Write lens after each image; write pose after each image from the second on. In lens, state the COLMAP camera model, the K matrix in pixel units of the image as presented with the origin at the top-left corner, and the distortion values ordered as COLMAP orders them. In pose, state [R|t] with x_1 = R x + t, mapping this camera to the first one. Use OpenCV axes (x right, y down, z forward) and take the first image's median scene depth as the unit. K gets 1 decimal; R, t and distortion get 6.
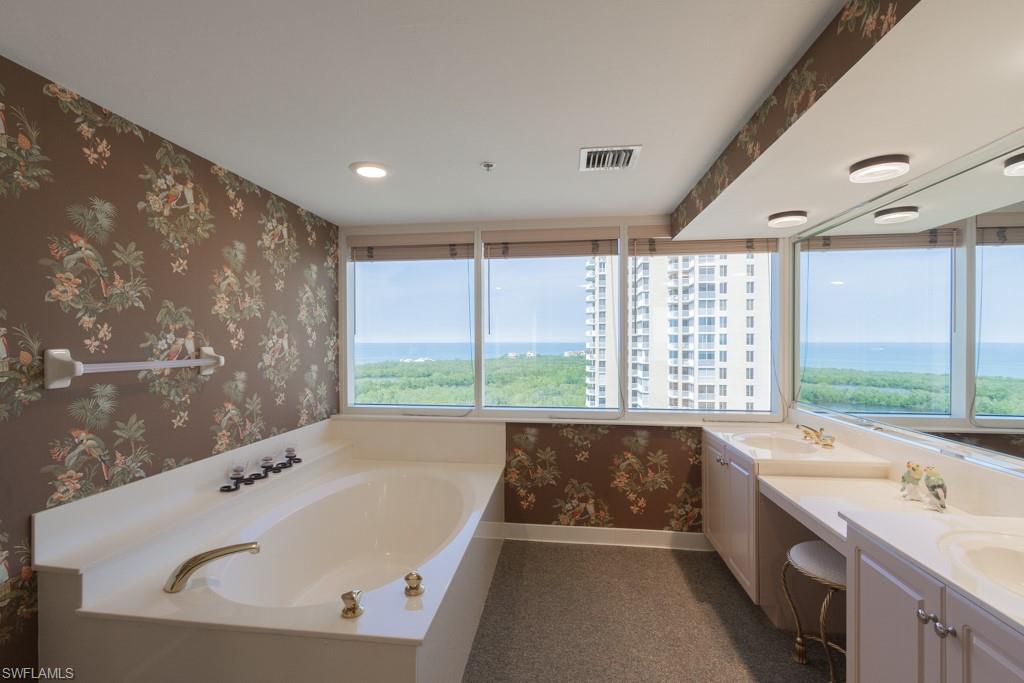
lens RADIAL K [[476.4, 0, 520.0], [0, 476.4, 345.7], [0, 0, 1]] dist [-0.002236, 0.001068]
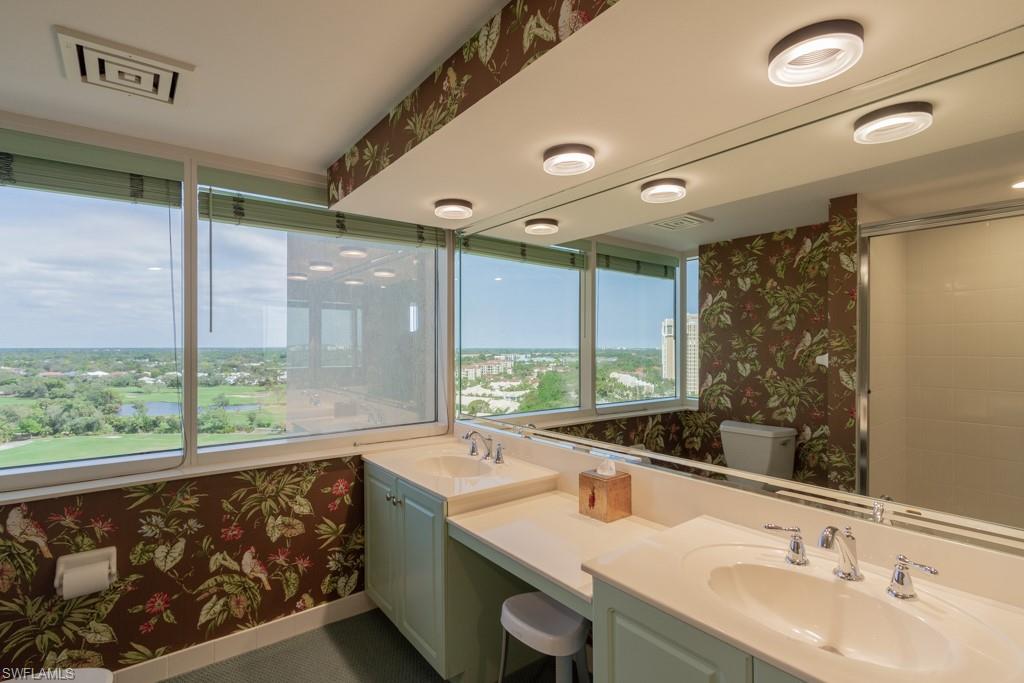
lens RADIAL K [[476.4, 0, 512.5], [0, 476.4, 348.7], [0, 0, 1]] dist [-0.002236, 0.001068]
pose [[0.718031, 0.008116, 0.695963, 0.012083], [-0.006261, 0.999967, -0.005203, -0.004778], [-0.695983, -0.000621, 0.718058, 0.249952]]
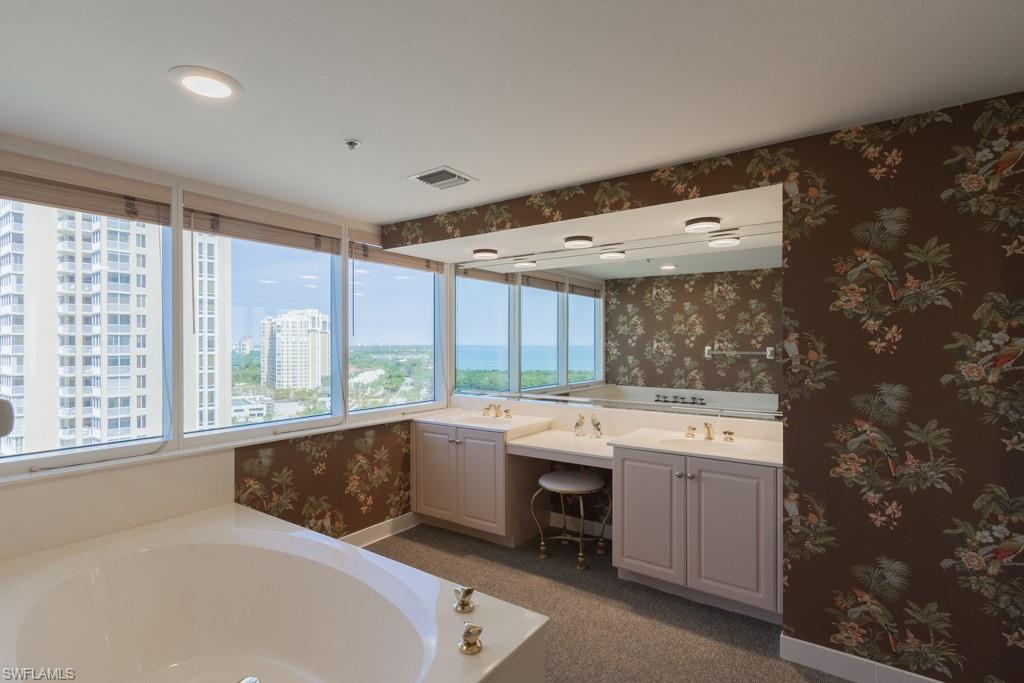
lens RADIAL K [[476.4, 0, 517.9], [0, 476.4, 345.8], [0, 0, 1]] dist [-0.002236, 0.001068]
pose [[0.481793, -0.002253, 0.876282, -0.491762], [0.007248, 0.999973, -0.001414, -0.001051], [-0.876255, 0.007033, 0.481796, 0.222843]]
